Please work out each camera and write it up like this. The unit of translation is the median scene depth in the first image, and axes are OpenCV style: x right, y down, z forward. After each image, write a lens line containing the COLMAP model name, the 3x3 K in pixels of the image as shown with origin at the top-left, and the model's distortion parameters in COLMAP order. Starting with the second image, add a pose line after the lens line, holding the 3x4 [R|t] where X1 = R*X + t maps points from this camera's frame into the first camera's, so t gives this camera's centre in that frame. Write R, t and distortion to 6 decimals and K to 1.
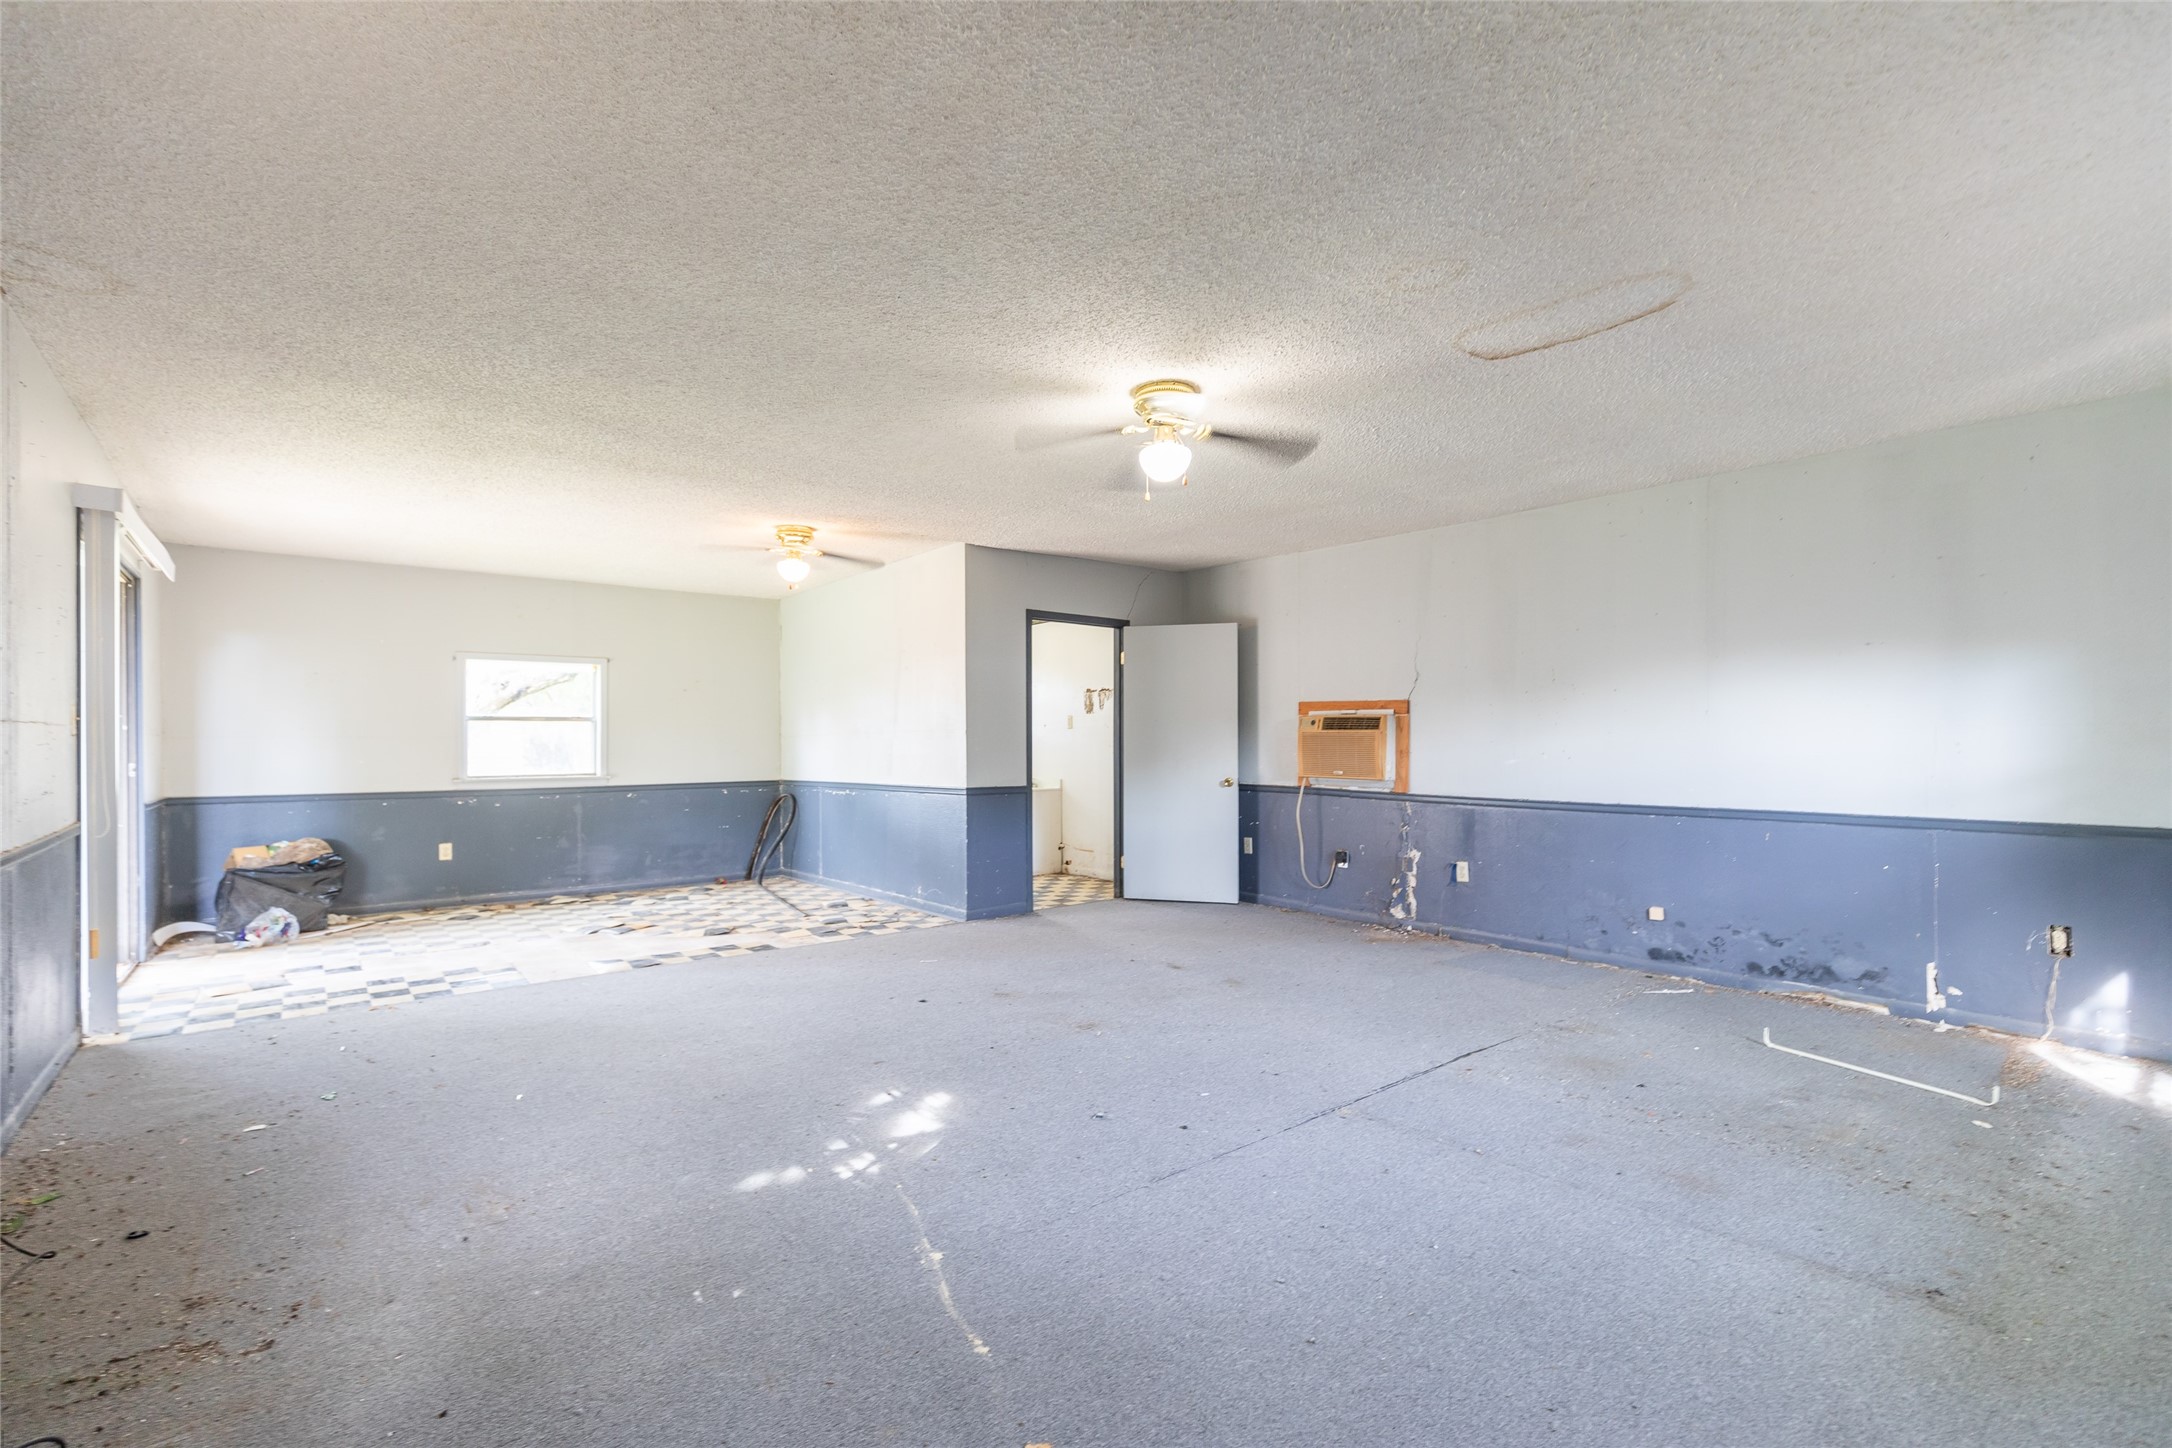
lens RADIAL K [[985.7, 0, 1078.5], [0, 985.7, 722.3], [0, 0, 1]] dist [0.001850, 0.000014]
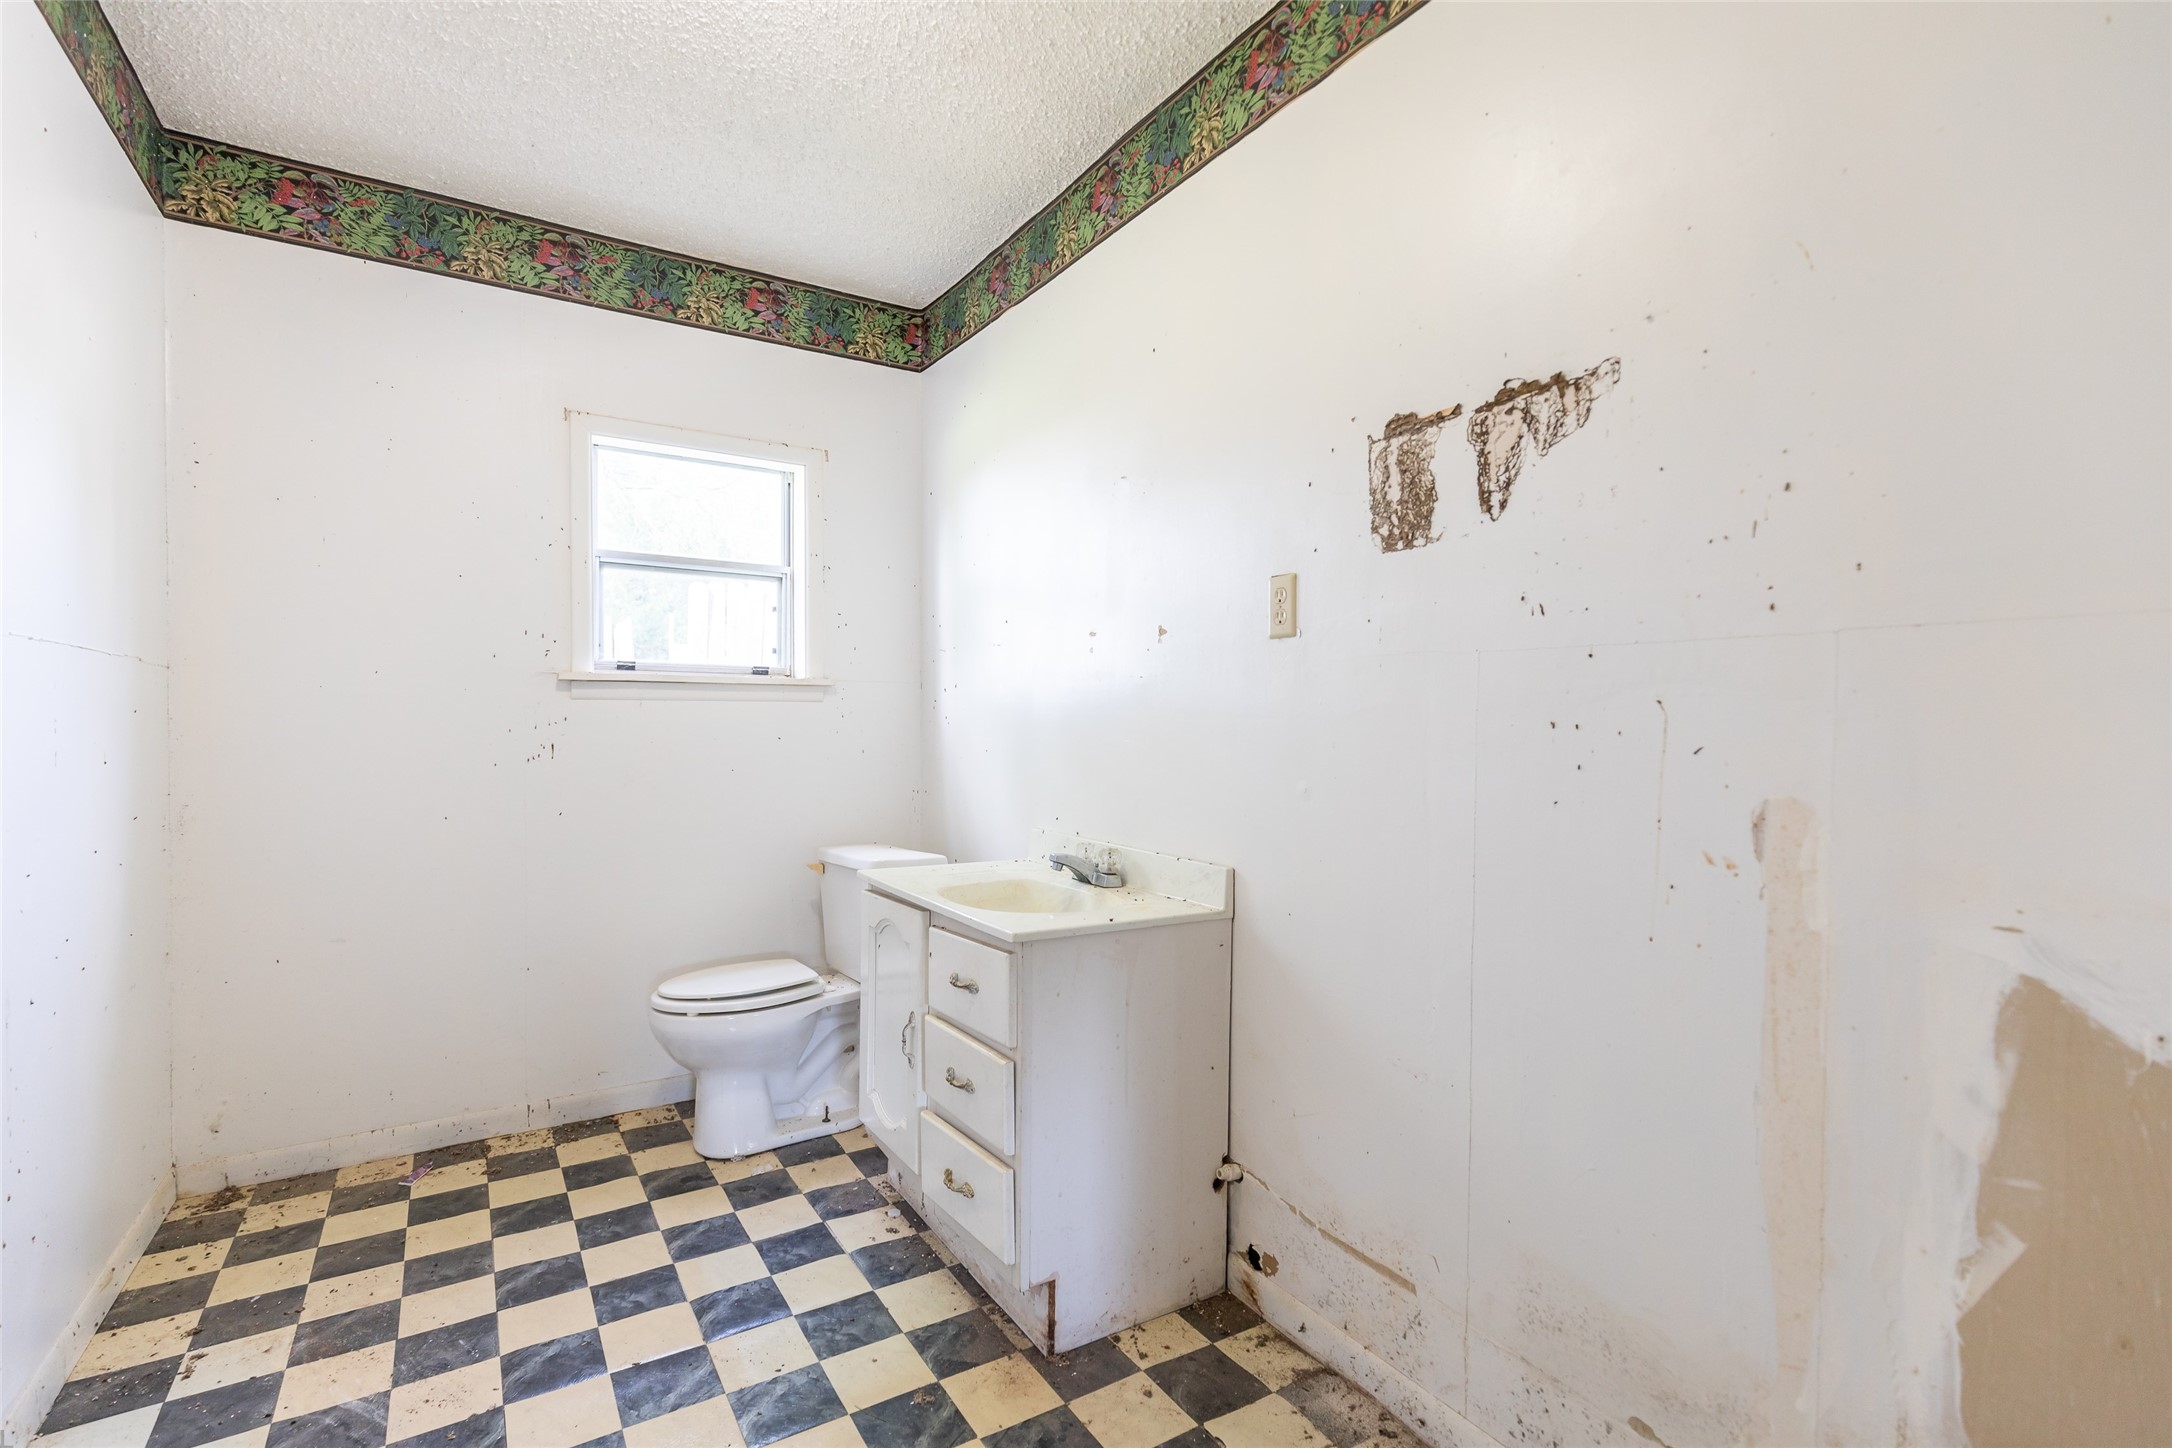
lens RADIAL K [[985.7, 0, 1085.8], [0, 985.7, 722.0], [0, 0, 1]] dist [0.001850, 0.000014]
pose [[0.994359, 0.017904, -0.104547, -0.027799], [-0.014570, 0.999364, 0.032560, 0.017984], [0.105063, -0.030853, 0.993987, 0.789282]]
